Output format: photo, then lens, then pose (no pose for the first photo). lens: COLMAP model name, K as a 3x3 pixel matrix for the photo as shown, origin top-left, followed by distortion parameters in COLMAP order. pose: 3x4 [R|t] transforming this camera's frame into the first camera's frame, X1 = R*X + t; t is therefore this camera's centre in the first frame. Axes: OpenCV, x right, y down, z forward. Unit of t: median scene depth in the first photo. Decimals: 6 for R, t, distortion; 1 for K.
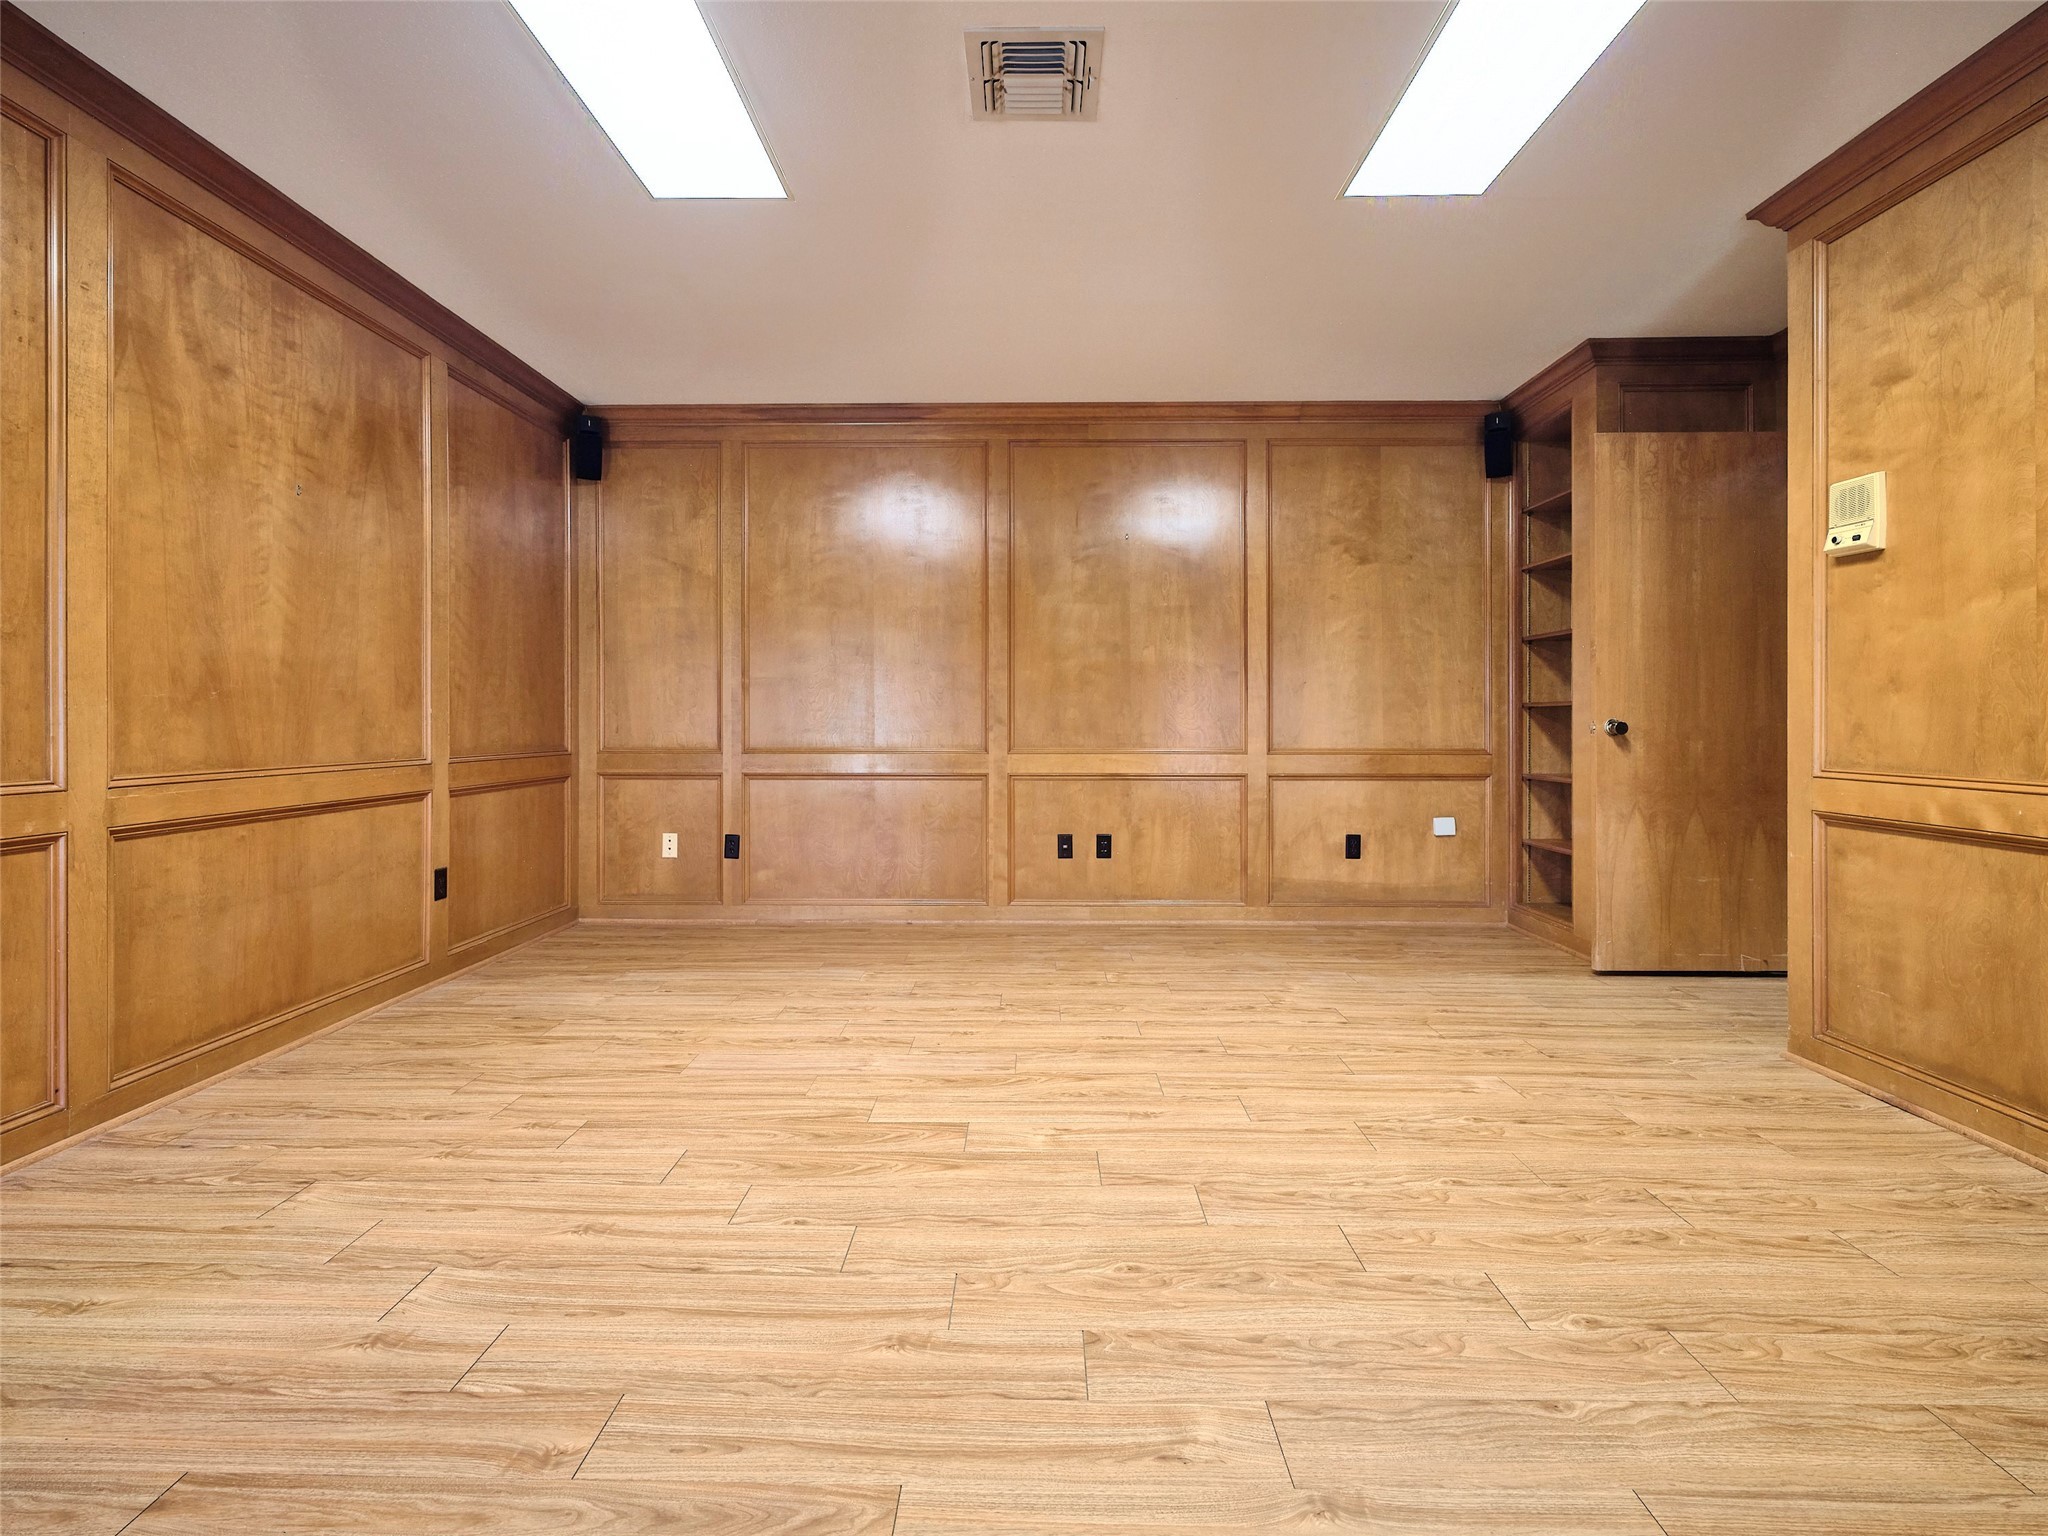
lens RADIAL K [[939.4, 0, 1000.9], [0, 939.4, 725.7], [0, 0, 1]] dist [-0.001361, 0.000535]
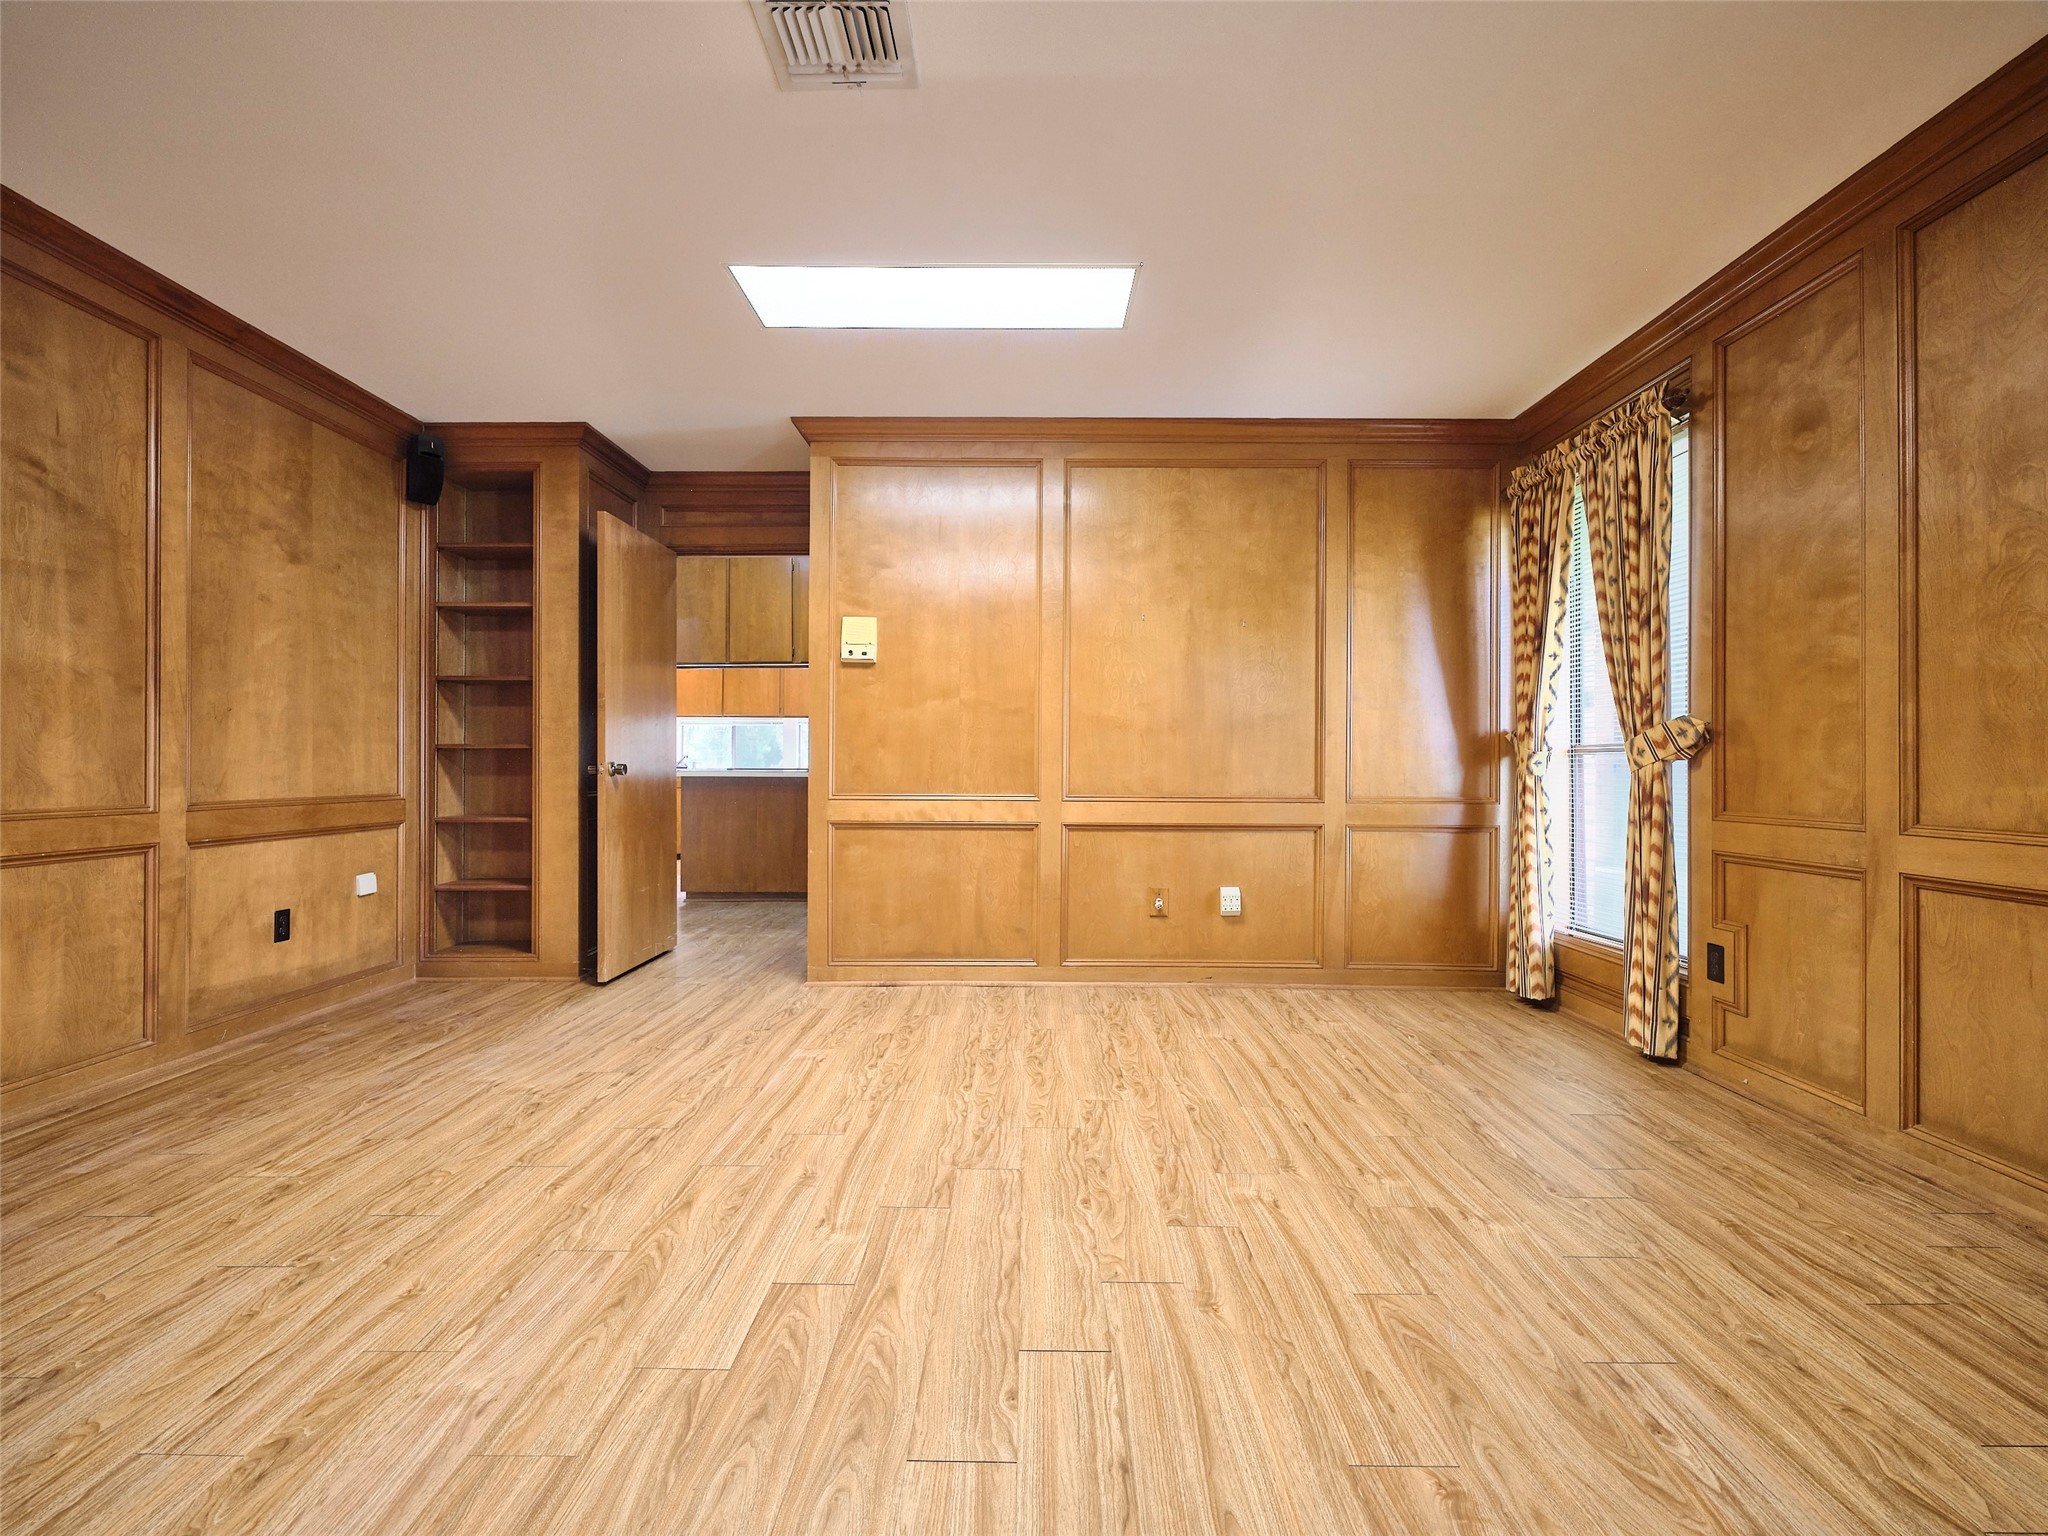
lens RADIAL K [[939.4, 0, 1023.2], [0, 939.4, 758.7], [0, 0, 1]] dist [-0.001361, 0.000535]
pose [[-0.018365, 0.005424, 0.999817, -0.730546], [0.003385, 0.999980, -0.005363, -0.004123], [-0.999826, 0.003286, -0.018383, 0.724374]]
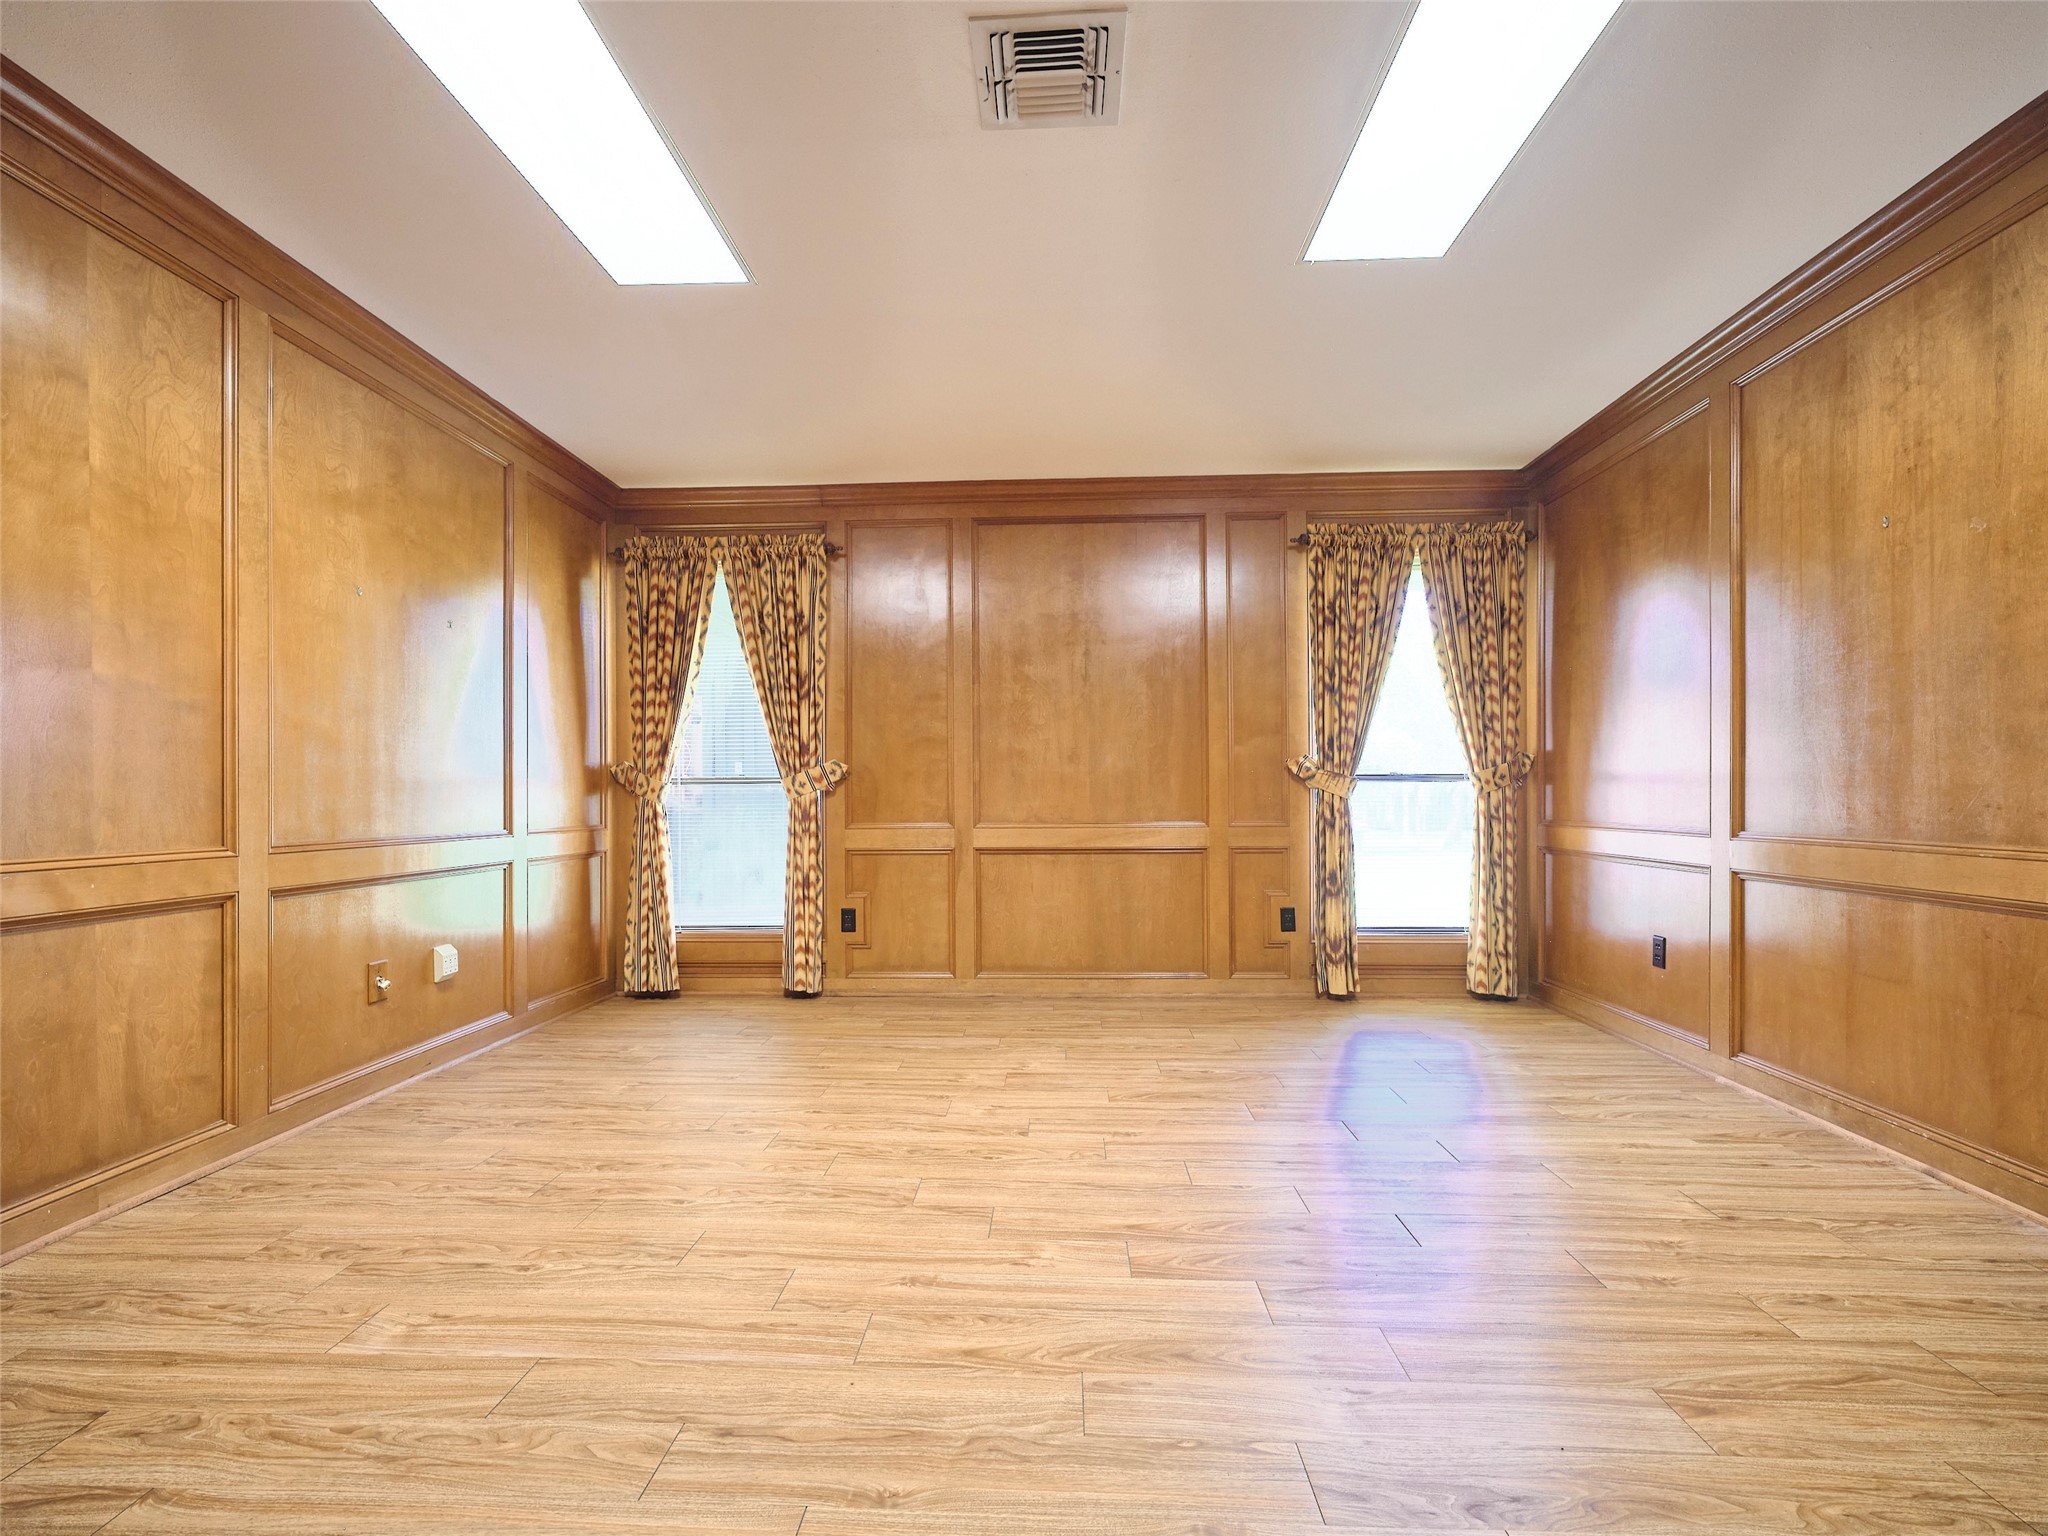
lens RADIAL K [[939.4, 0, 1018.8], [0, 939.4, 798.0], [0, 0, 1]] dist [-0.001361, 0.000535]
pose [[-0.999952, 0.003619, 0.009135, 0.050449], [0.003716, 0.999936, 0.010671, -0.008939], [-0.009096, 0.010705, -0.999901, 1.638431]]
